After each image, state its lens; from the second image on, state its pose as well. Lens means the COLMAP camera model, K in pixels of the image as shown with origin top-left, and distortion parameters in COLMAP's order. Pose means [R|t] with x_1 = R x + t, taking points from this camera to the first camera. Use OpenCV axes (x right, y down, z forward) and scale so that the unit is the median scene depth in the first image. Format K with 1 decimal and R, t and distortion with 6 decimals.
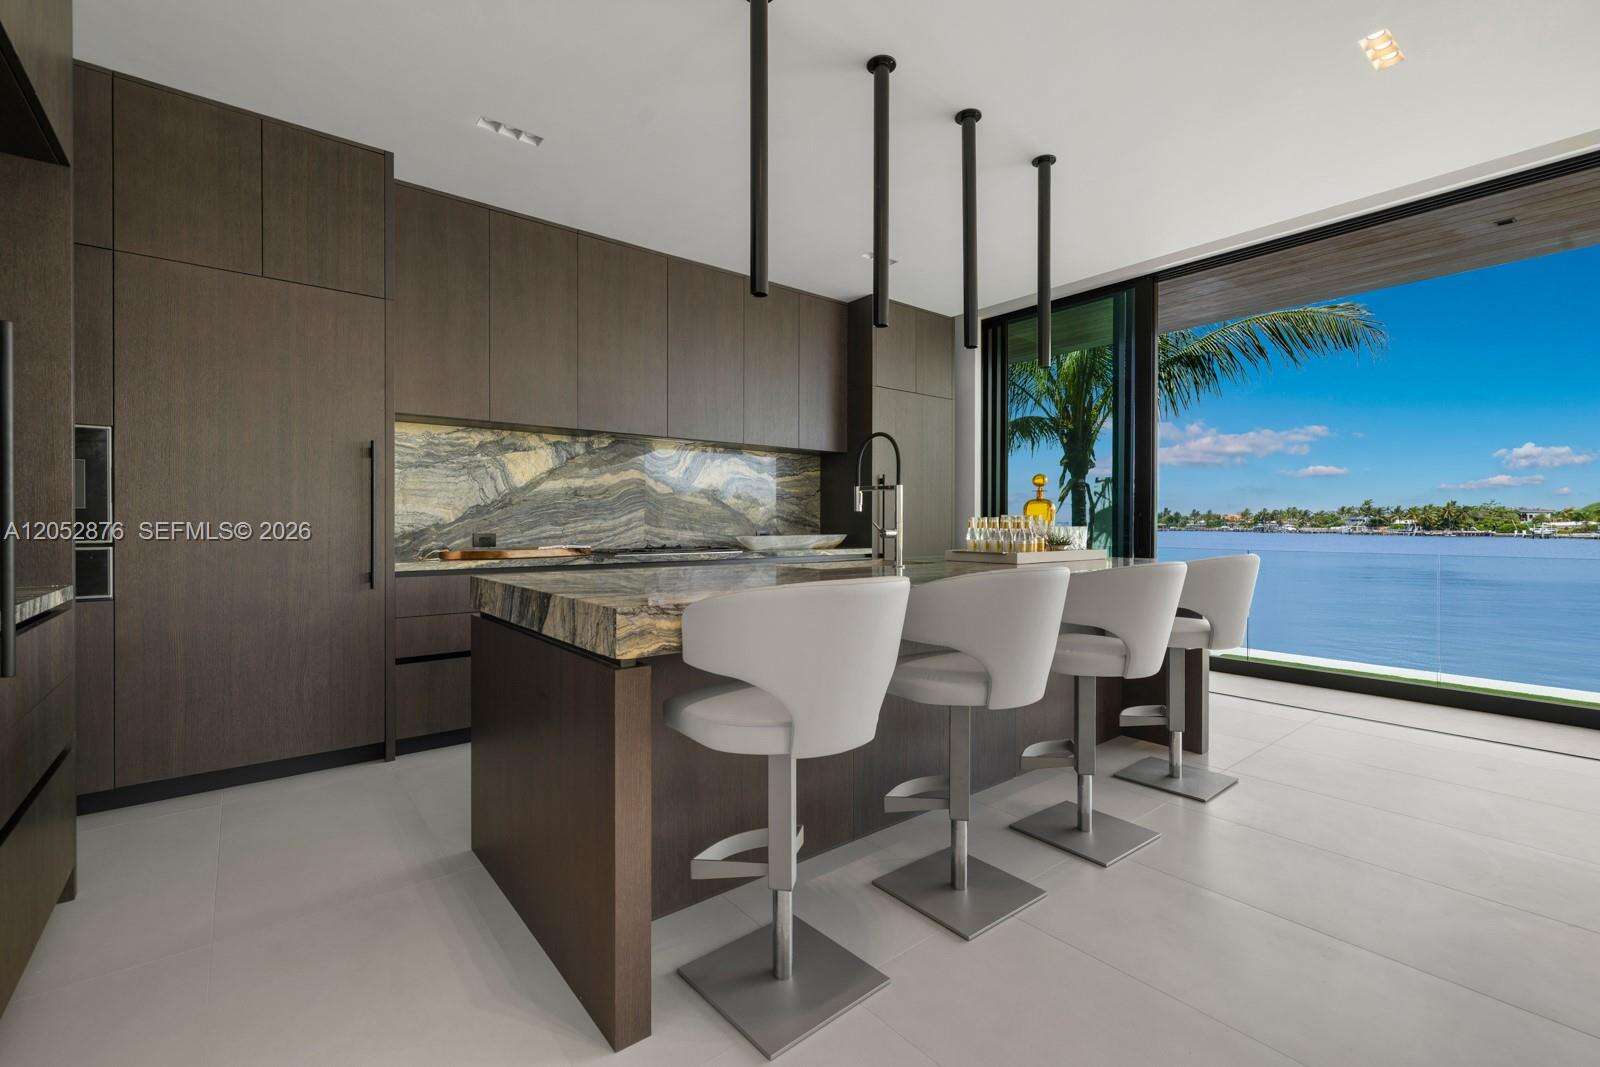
lens RADIAL K [[696.1, 0, 803.6], [0, 696.1, 524.6], [0, 0, 1]] dist [0.003789, 0.000029]
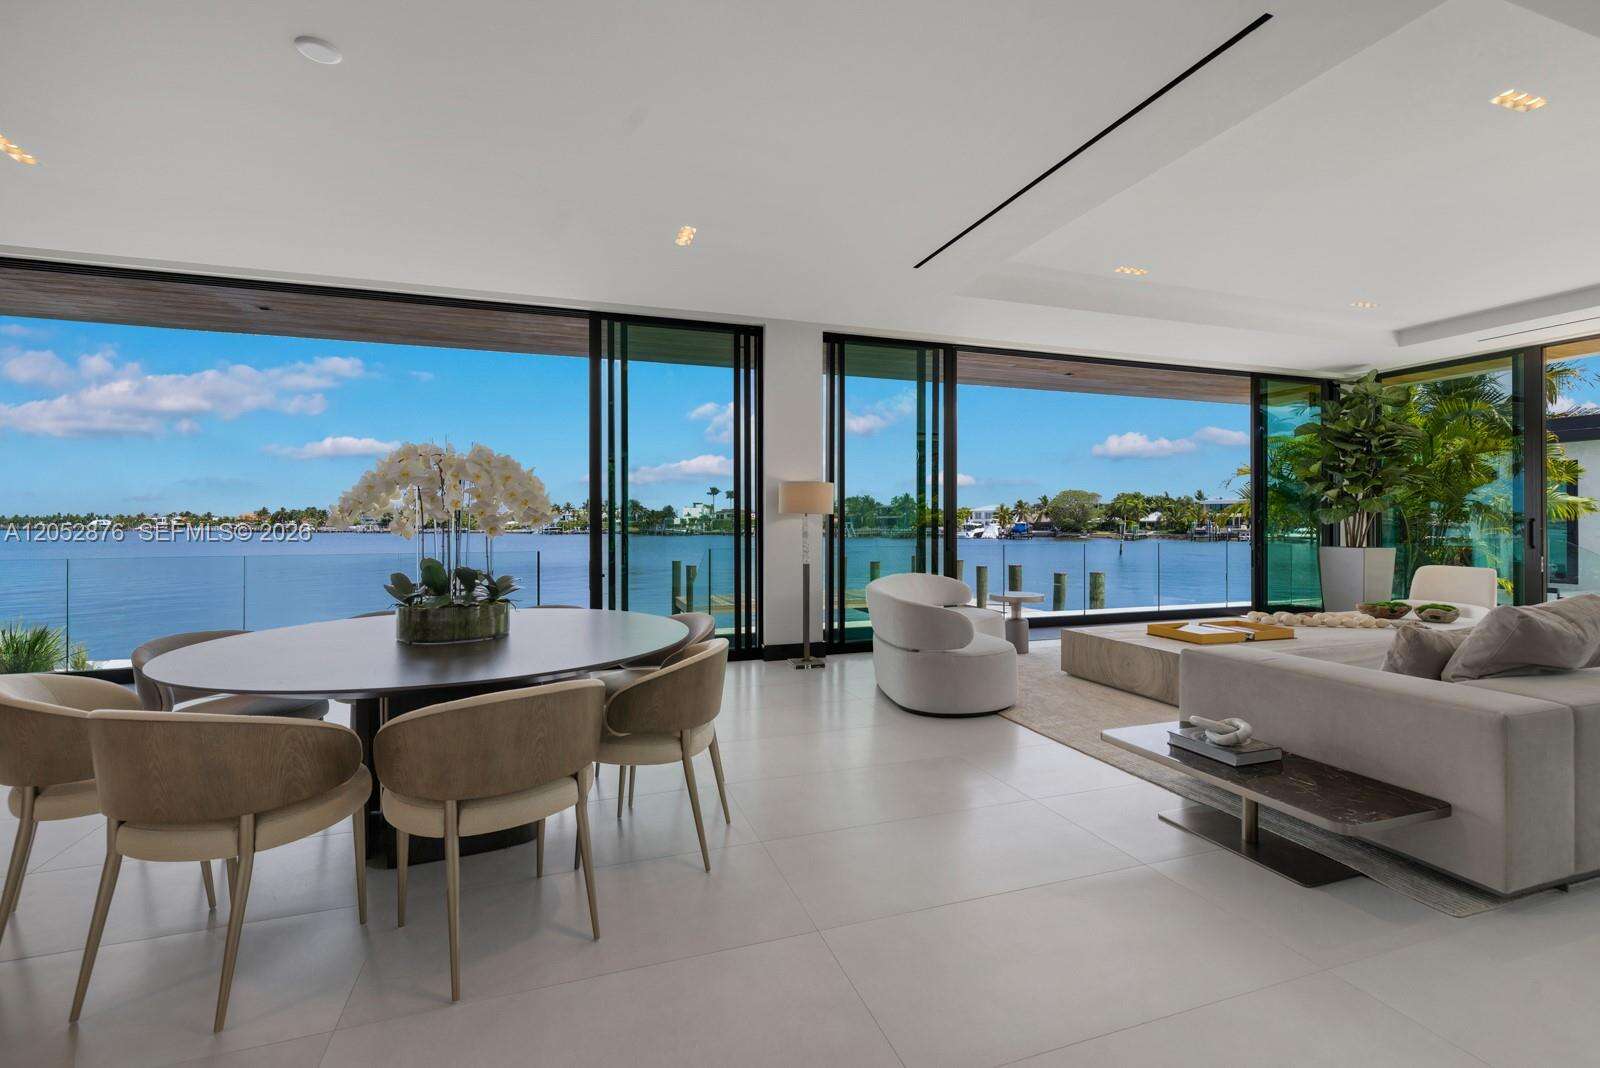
lens RADIAL K [[696.1, 0, 803.6], [0, 696.1, 525.1], [0, 0, 1]] dist [0.003789, 0.000029]
pose [[0.340465, -0.006275, 0.940236, 0.090366], [0.005021, 0.999976, 0.004856, -0.017406], [-0.940244, 0.003068, 0.340488, -0.415718]]
